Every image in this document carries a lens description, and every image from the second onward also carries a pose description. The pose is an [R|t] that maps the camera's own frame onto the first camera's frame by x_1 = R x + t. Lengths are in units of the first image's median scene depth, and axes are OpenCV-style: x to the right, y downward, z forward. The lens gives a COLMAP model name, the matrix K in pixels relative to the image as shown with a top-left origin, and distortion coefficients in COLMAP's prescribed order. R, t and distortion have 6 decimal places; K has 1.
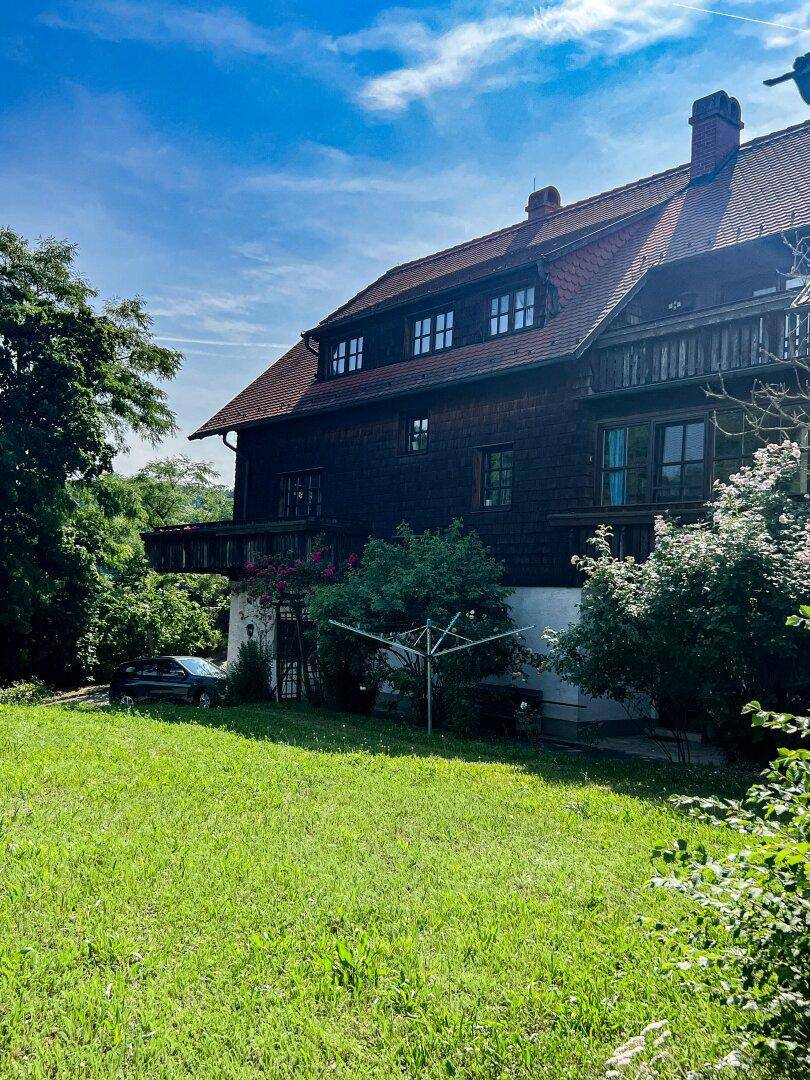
lens RADIAL K [[892.9, 0, 405.0], [0, 892.9, 540.0], [0, 0, 1]] dist [0.051471, -0.158476]
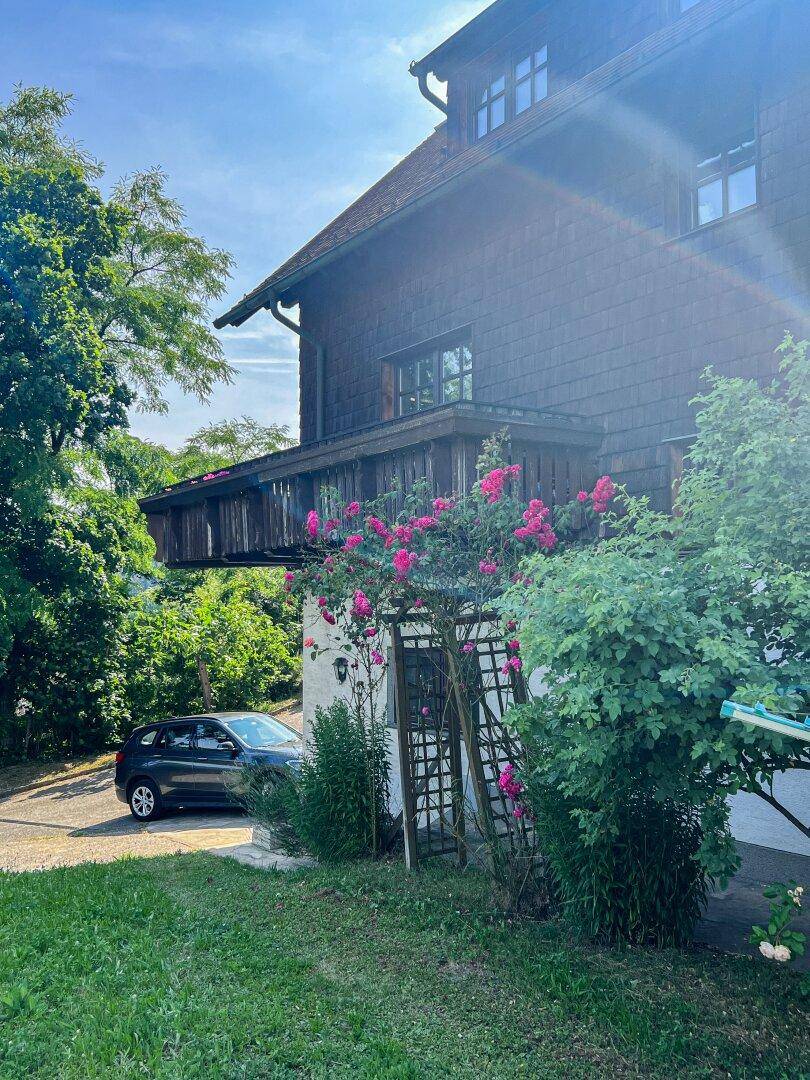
lens RADIAL K [[892.9, 0, 405.0], [0, 892.9, 540.0], [0, 0, 1]] dist [0.051471, -0.158476]
pose [[0.992271, -0.055034, -0.111220, -0.073557], [0.054038, 0.998467, -0.011953, 0.033388], [0.111707, 0.005850, 0.993724, 0.480279]]
